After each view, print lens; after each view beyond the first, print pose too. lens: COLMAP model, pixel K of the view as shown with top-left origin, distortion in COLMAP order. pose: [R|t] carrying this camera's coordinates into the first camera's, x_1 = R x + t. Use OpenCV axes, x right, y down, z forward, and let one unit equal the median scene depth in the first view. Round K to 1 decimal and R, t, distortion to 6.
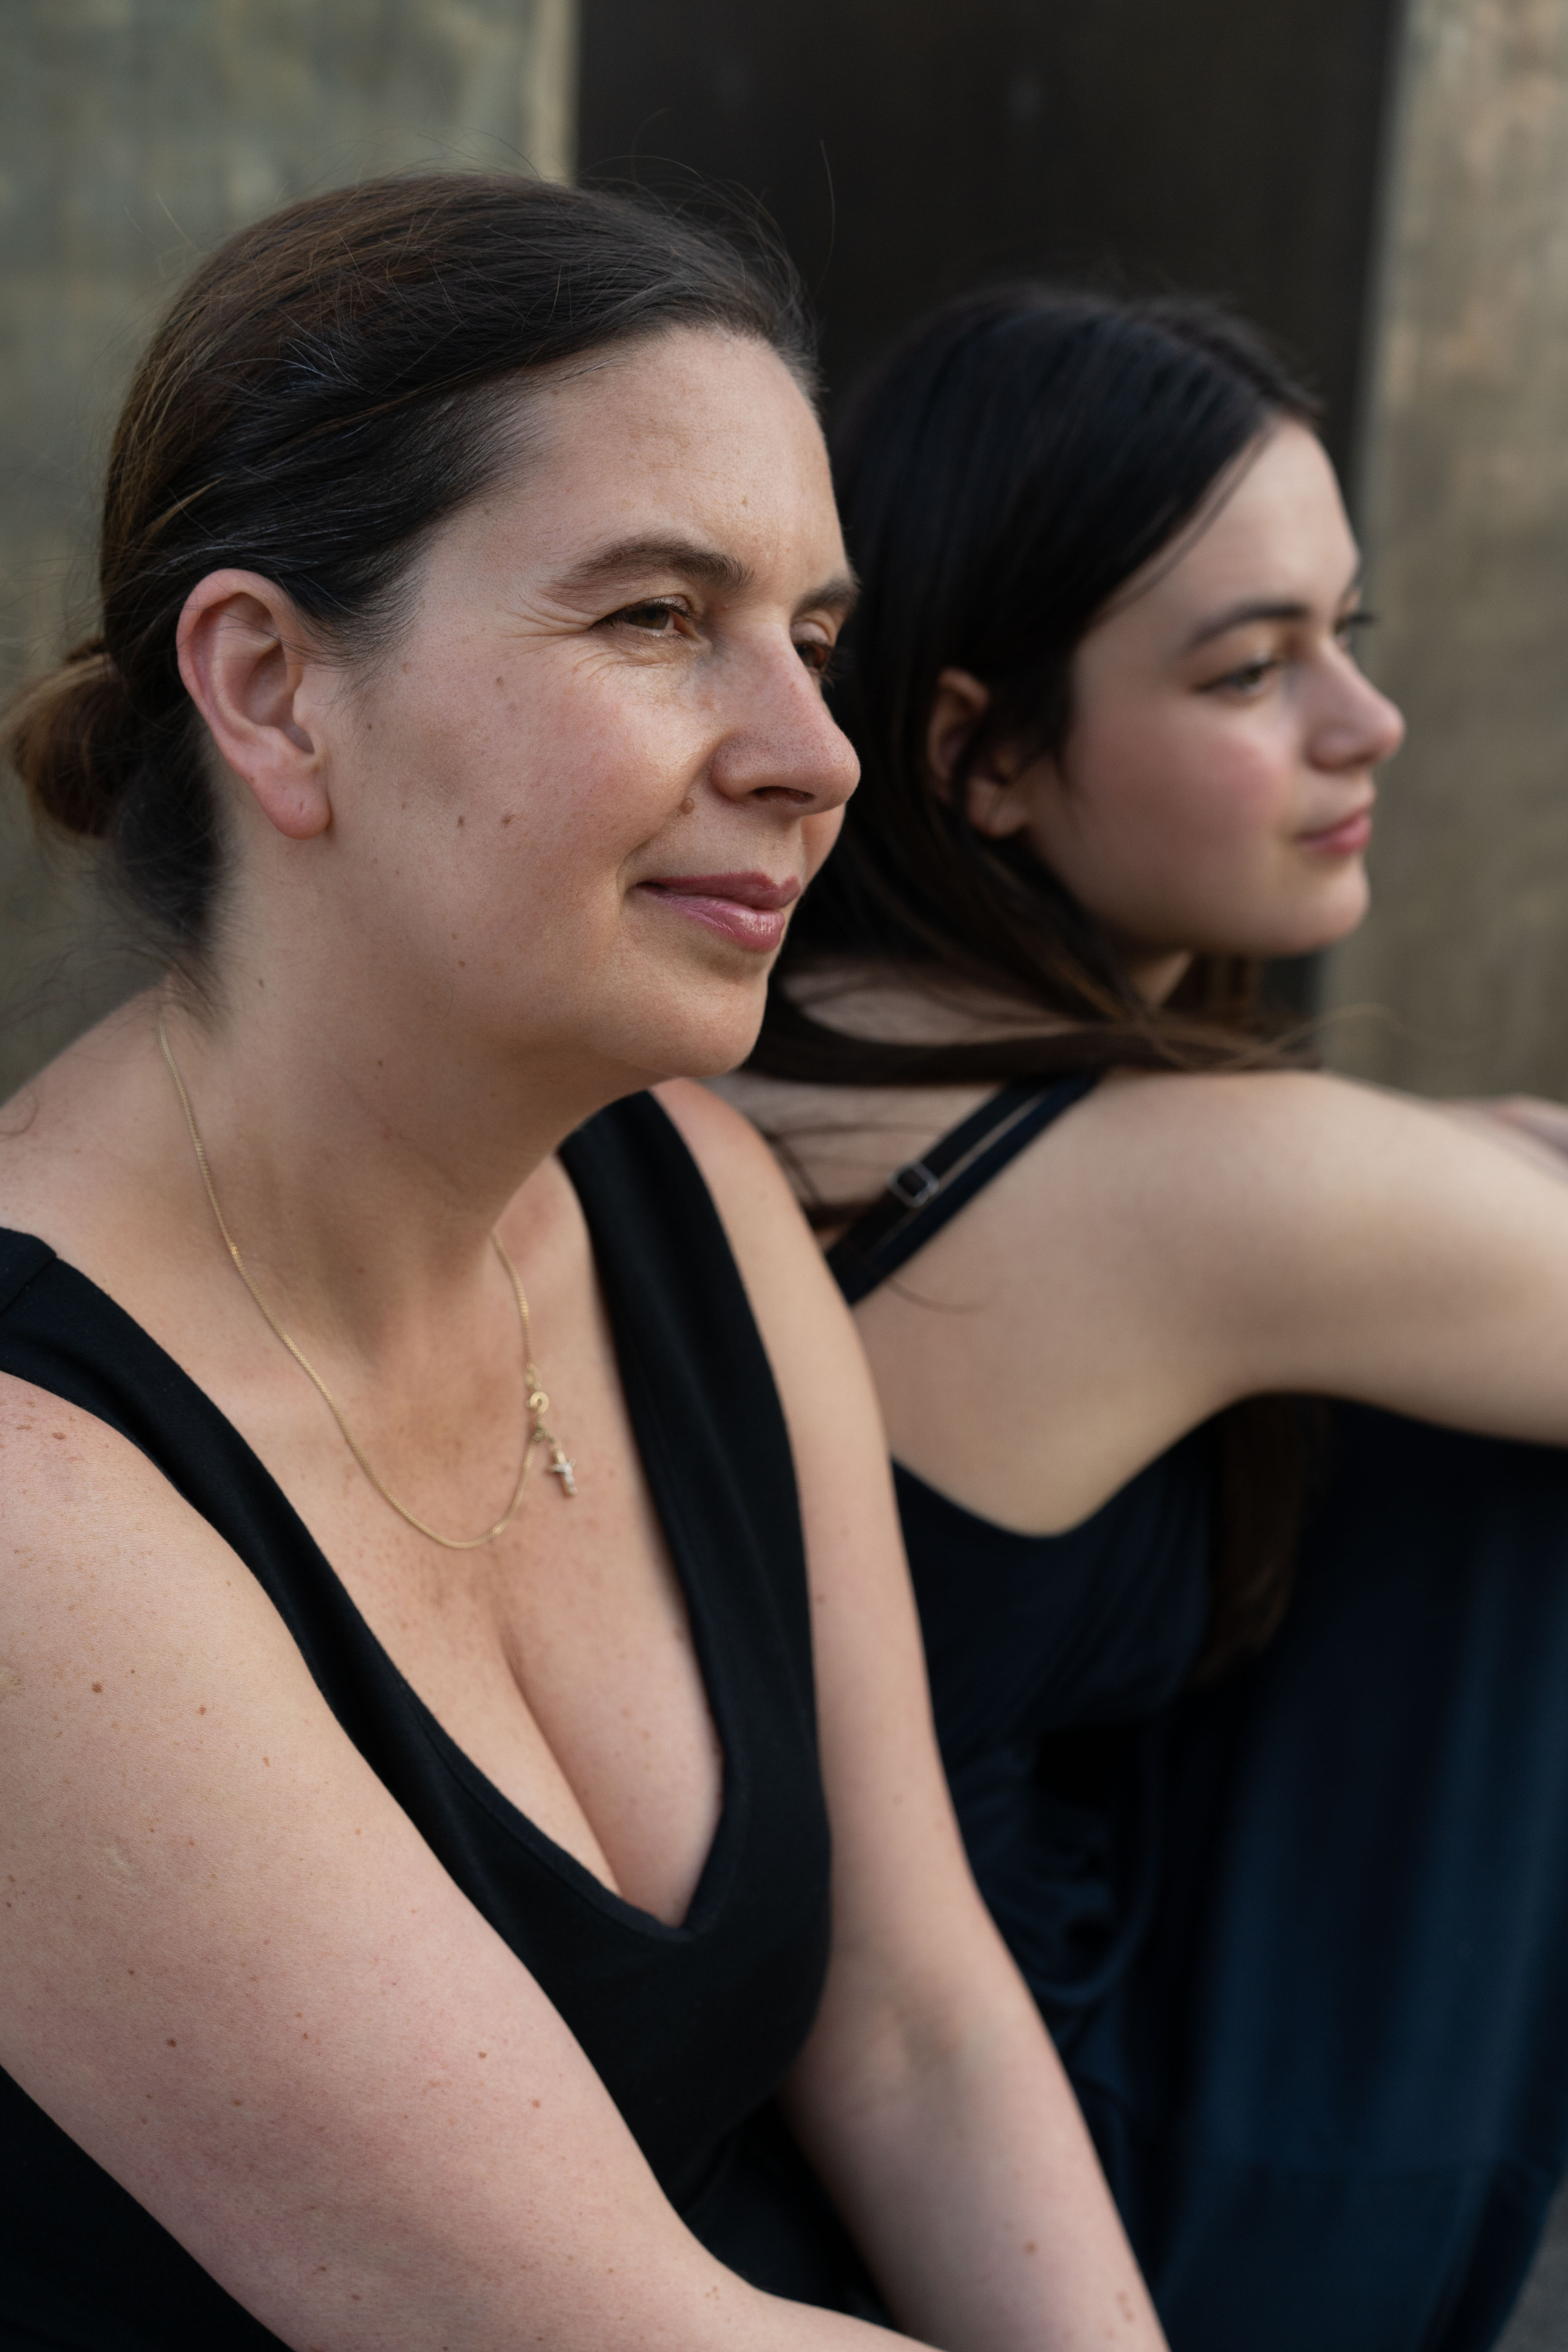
lens RADIAL K [[4080.5, 0, 784.0], [0, 4080.5, 1176.0], [0, 0, 1]] dist [0.012763, 0.067620]
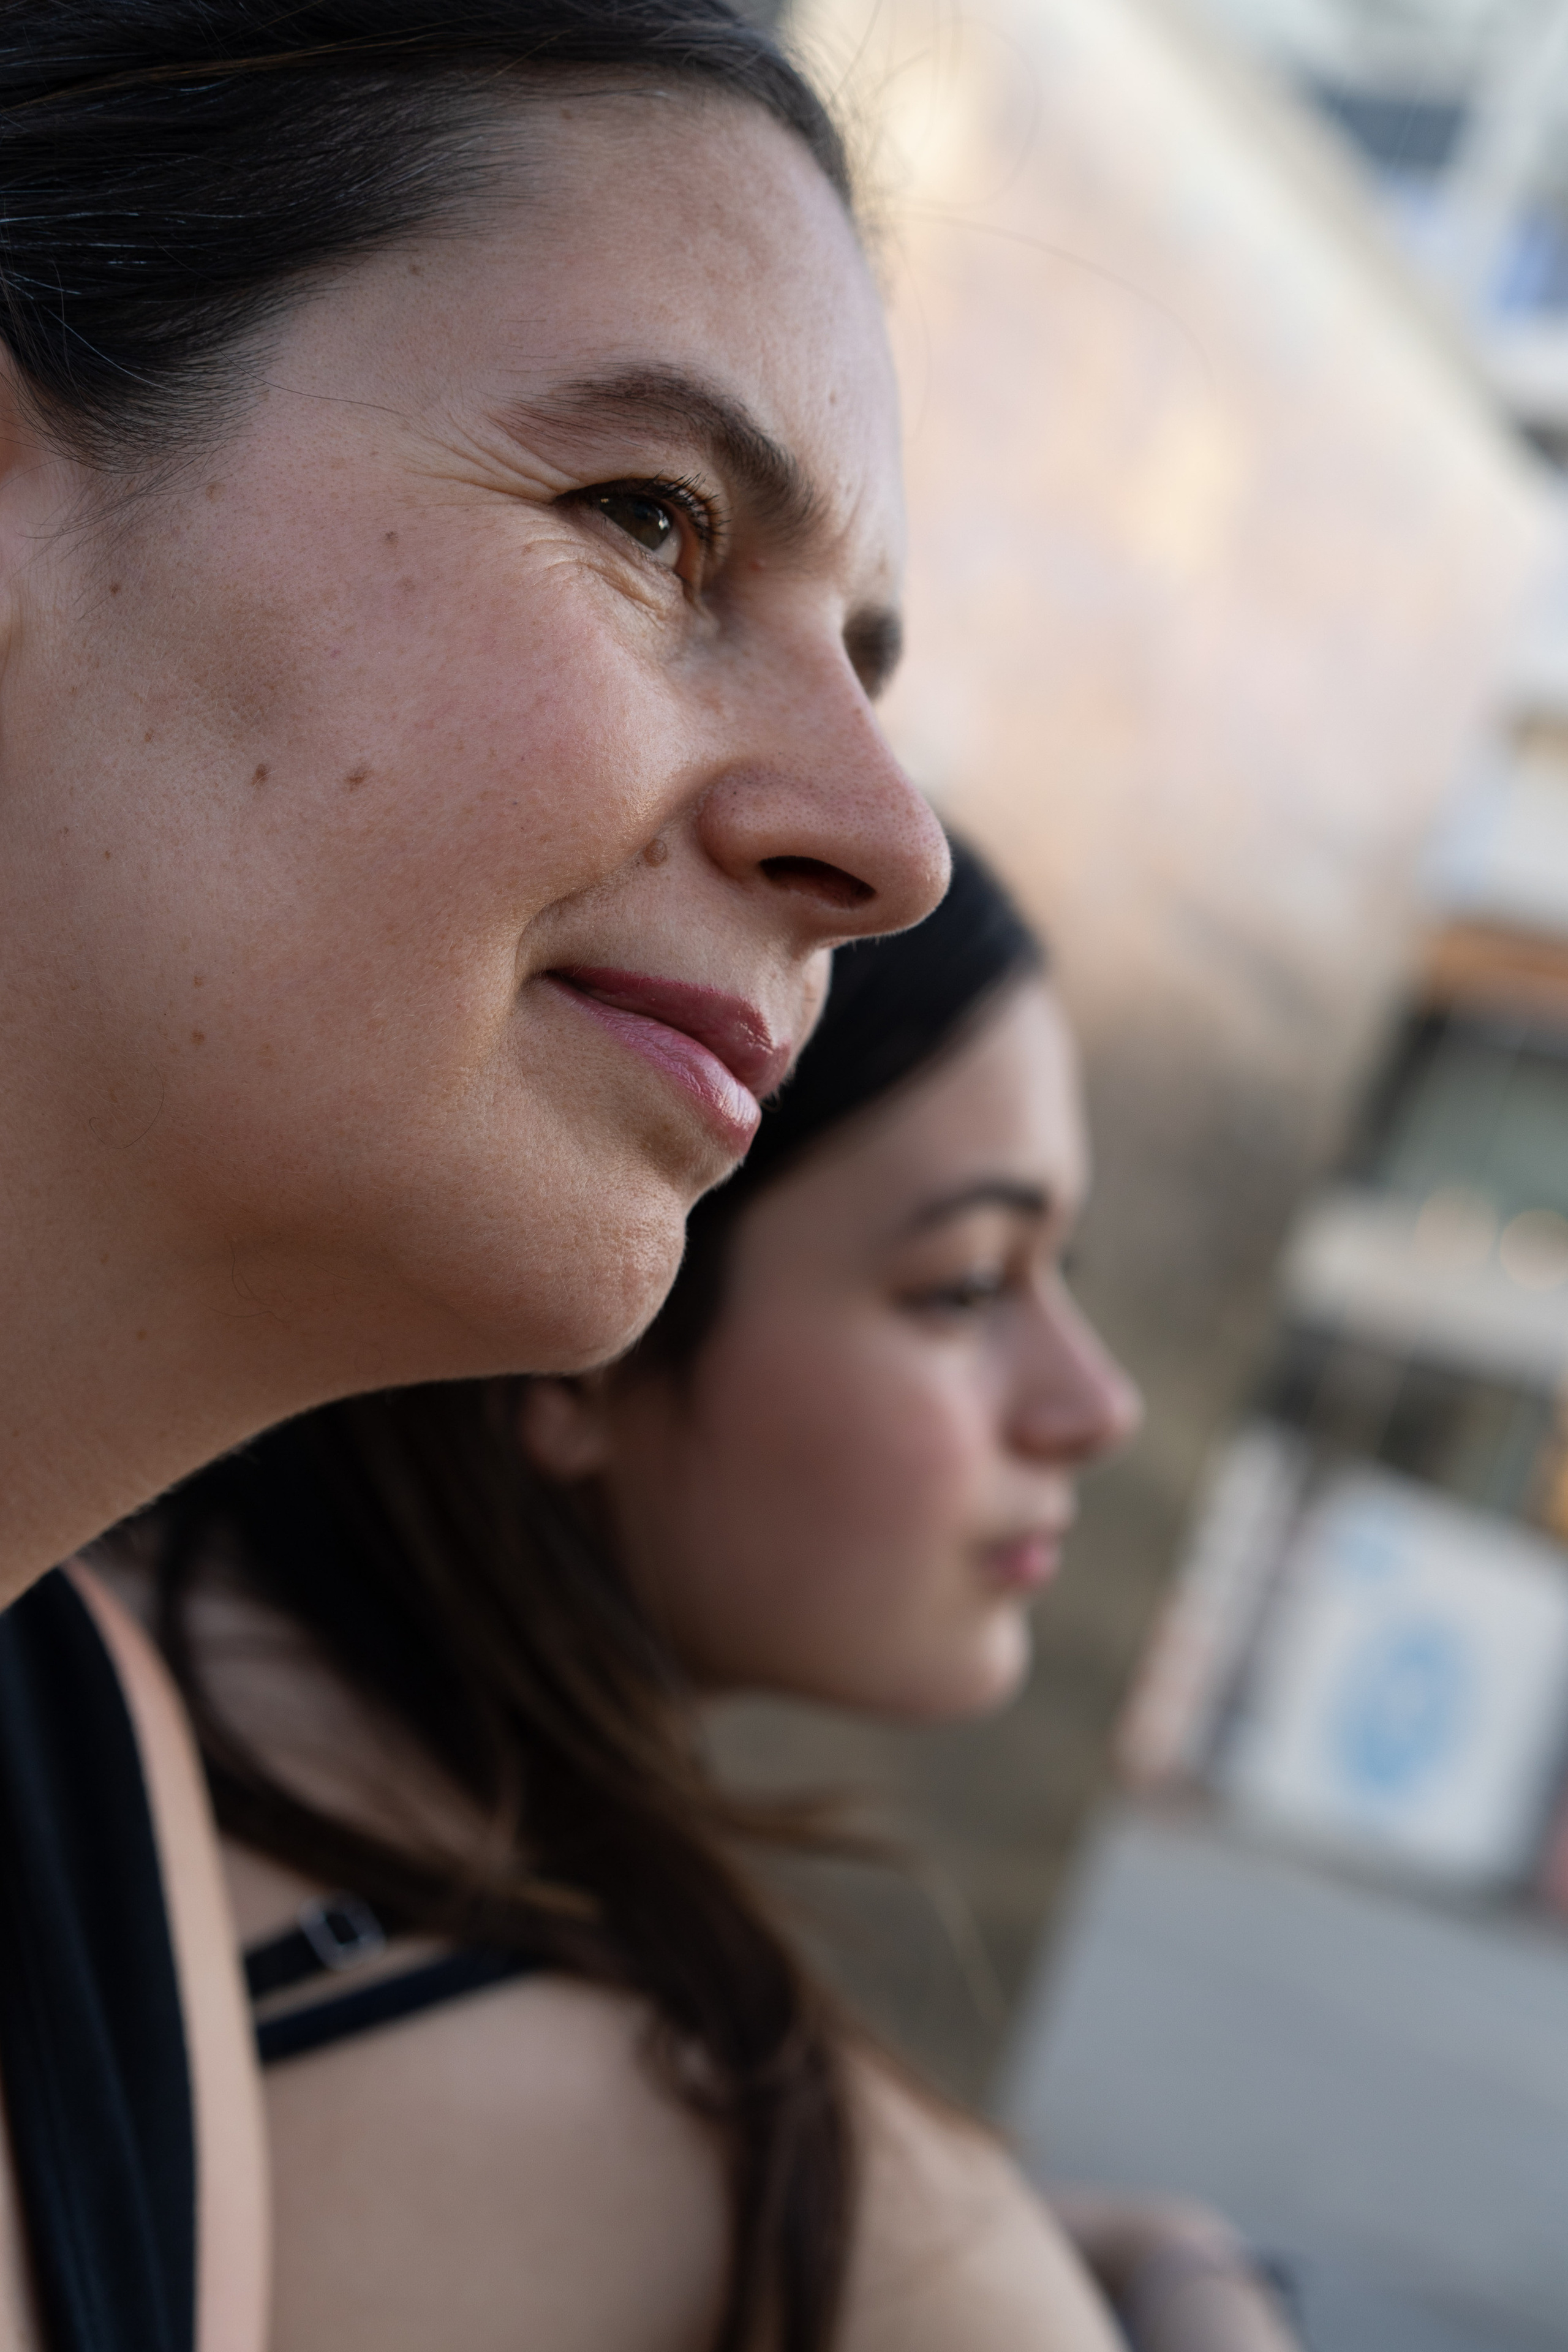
lens RADIAL K [[4080.5, 0, 784.0], [0, 4080.5, 1176.0], [0, 0, 1]] dist [0.012763, 0.067620]
pose [[0.952750, 0.214357, 0.215216, -0.117785], [-0.148135, 0.946443, -0.286881, 0.107356], [-0.265185, 0.241445, 0.933478, 0.491806]]
